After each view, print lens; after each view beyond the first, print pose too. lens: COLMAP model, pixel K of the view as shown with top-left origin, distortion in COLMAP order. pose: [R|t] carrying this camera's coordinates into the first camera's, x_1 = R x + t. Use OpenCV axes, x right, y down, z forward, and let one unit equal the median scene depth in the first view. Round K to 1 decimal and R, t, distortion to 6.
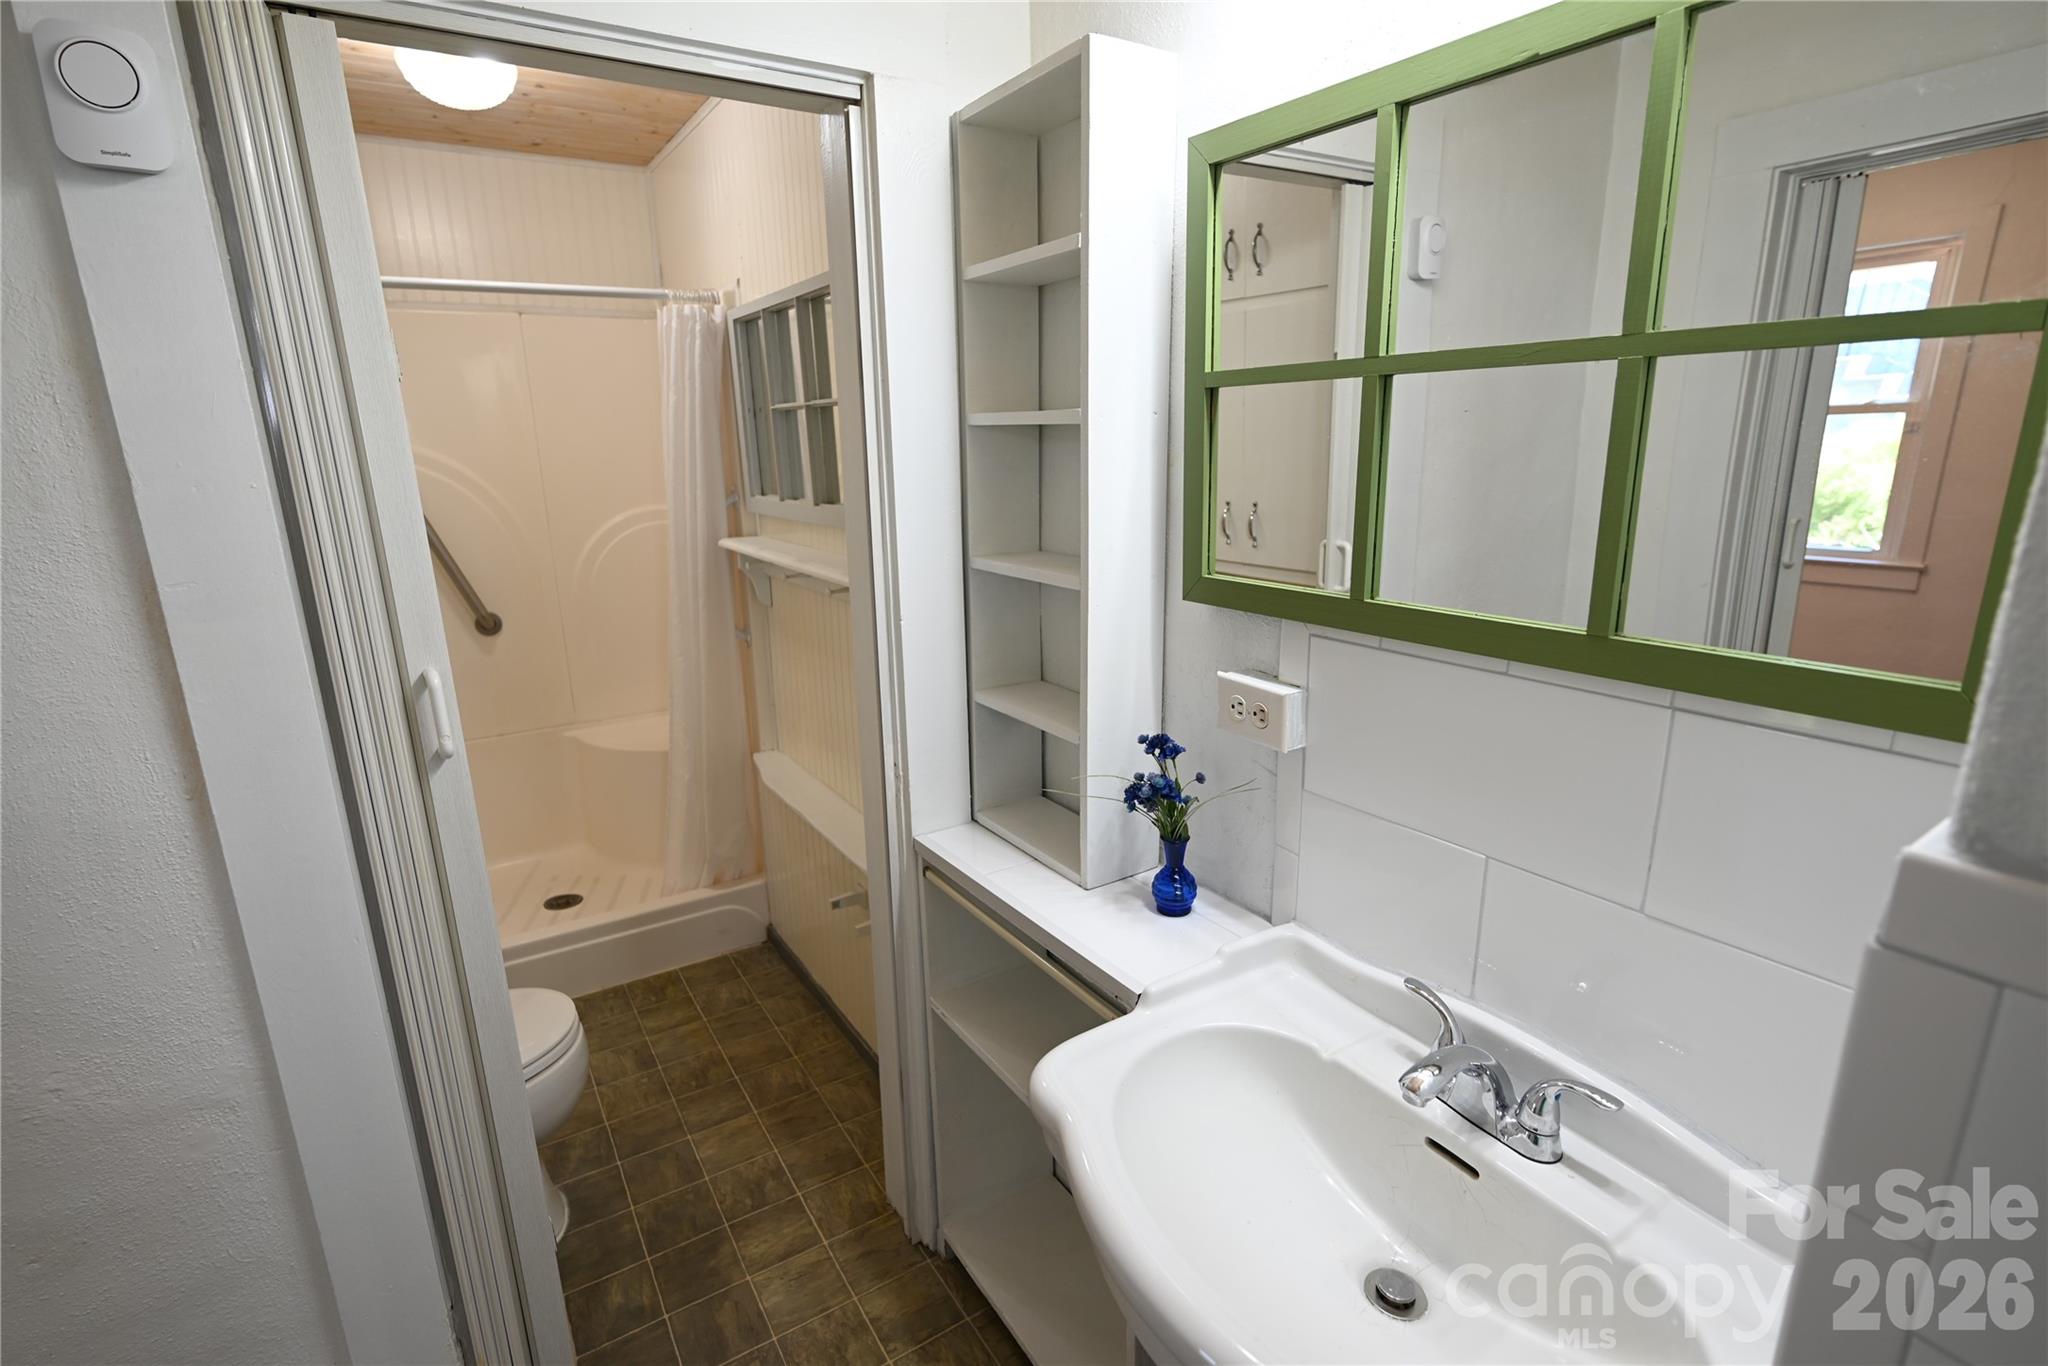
lens RADIAL K [[959.0, 0, 1024.0], [0, 959.0, 683.0], [0, 0, 1]] dist [0.000129, 0.000052]
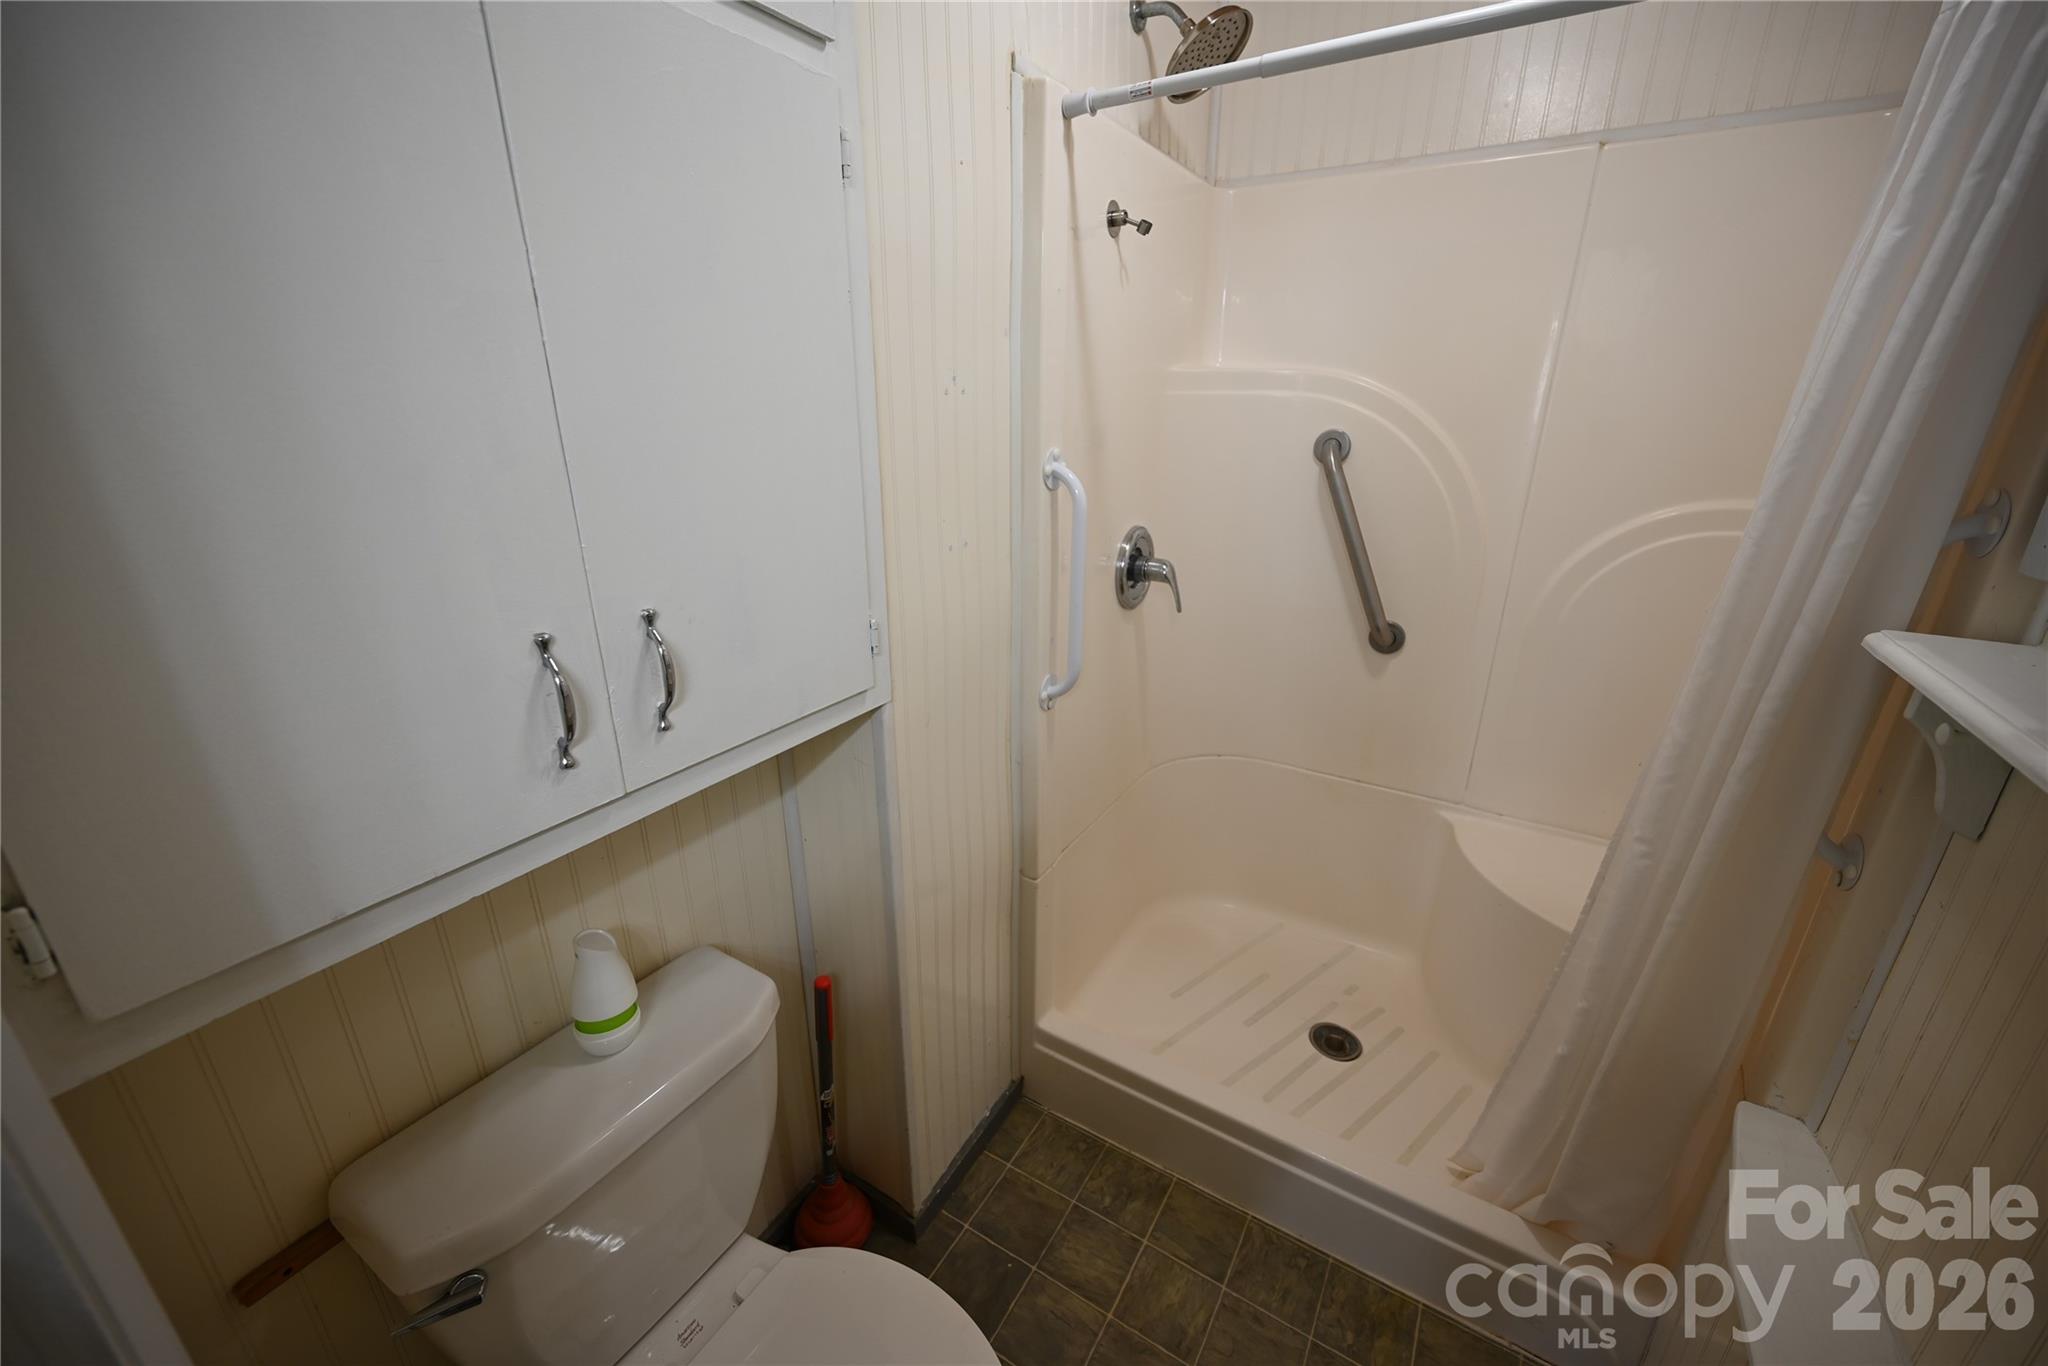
lens RADIAL K [[798.6, 0, 1020.2], [0, 798.6, 676.8], [0, 0, 1]] dist [-0.003640, -0.000418]
pose [[0.423801, 0.321451, -0.846795, -0.182292], [-0.222265, 0.943228, 0.246820, -0.130430], [0.878061, 0.083610, 0.471188, 0.540807]]
